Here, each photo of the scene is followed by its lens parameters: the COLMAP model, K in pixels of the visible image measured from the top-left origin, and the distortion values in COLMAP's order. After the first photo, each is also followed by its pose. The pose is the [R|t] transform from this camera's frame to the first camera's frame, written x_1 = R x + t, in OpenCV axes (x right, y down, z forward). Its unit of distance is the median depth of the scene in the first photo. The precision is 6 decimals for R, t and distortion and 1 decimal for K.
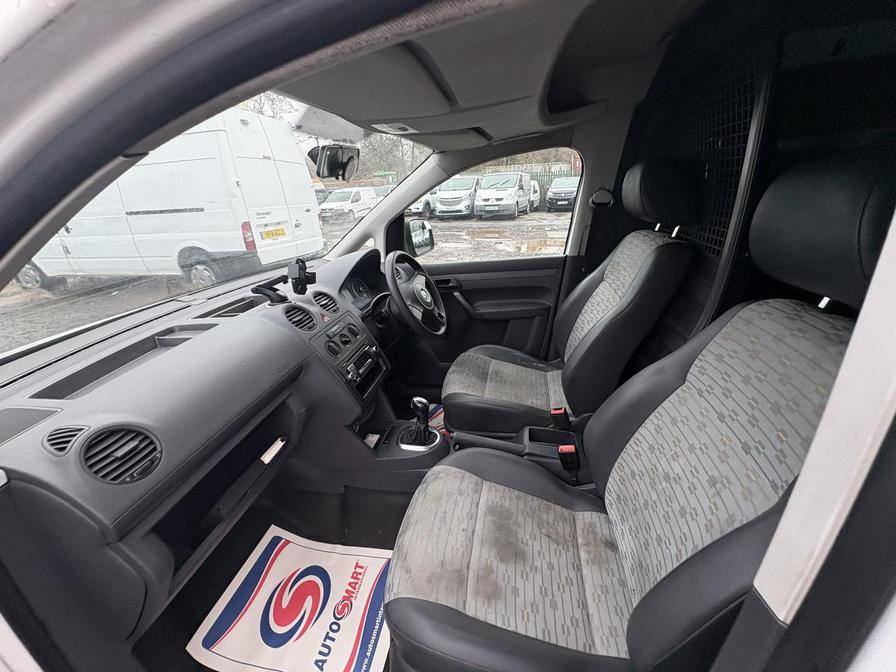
lens RADIAL K [[355.6, 0, 449.2], [0, 355.6, 332.0], [0, 0, 1]] dist [0.001400, -0.000540]
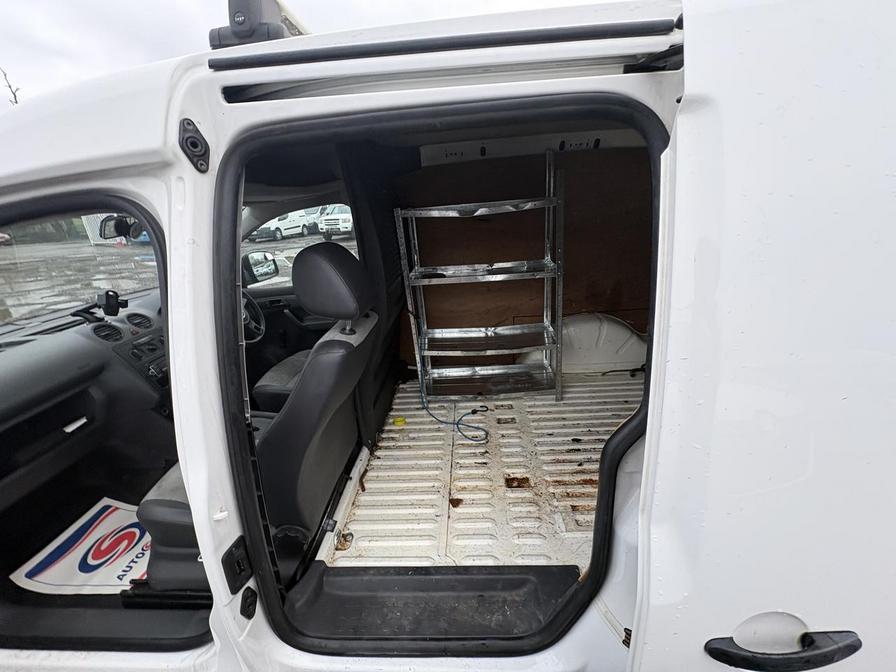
lens RADIAL K [[355.6, 0, 447.0], [0, 355.6, 333.5], [0, 0, 1]] dist [0.001400, -0.000540]
pose [[0.988966, -0.046339, 0.140710, 0.658891], [0.051610, 0.998087, -0.034041, 0.074070], [-0.138863, 0.040927, 0.989465, -0.532172]]
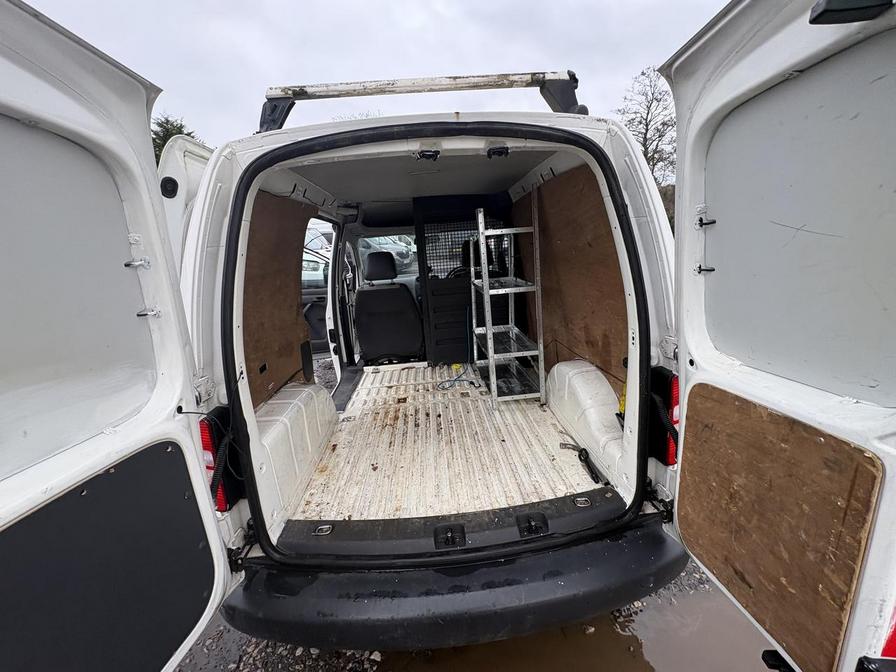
lens RADIAL K [[355.6, 0, 448.5], [0, 355.6, 338.6], [0, 0, 1]] dist [0.001400, -0.000540]
pose [[0.265354, 0.292268, -0.918785, 2.593465], [-0.312899, 0.927474, 0.204663, -0.229976], [0.911966, 0.233179, 0.337559, 0.047701]]
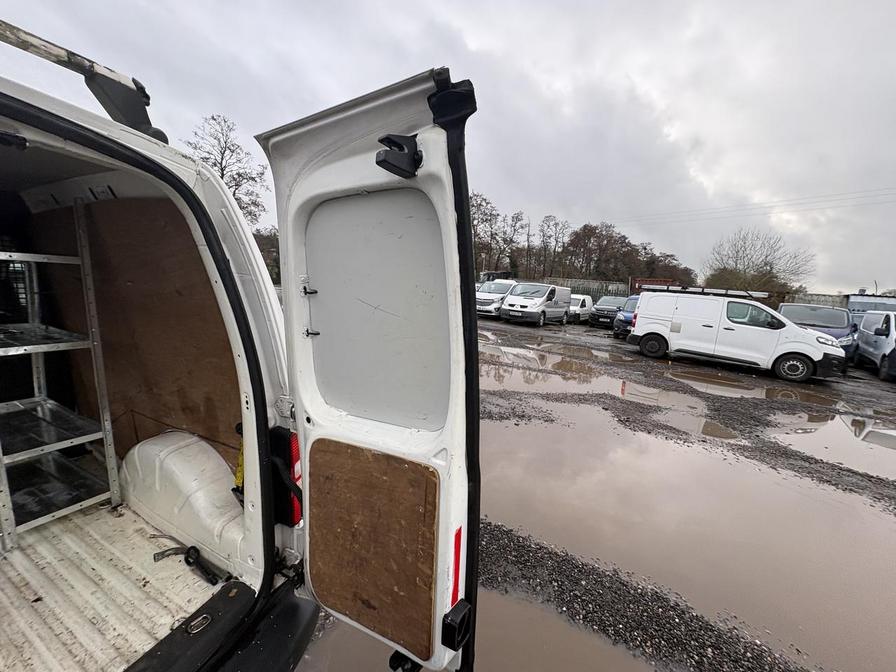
lens RADIAL K [[355.6, 0, 447.1], [0, 355.6, 338.6], [0, 0, 1]] dist [0.001400, -0.000540]
pose [[0.953539, 0.169273, -0.249217, 2.516436], [-0.223308, 0.952402, -0.207519, -0.264188], [0.202227, 0.253529, 0.945953, 0.055146]]
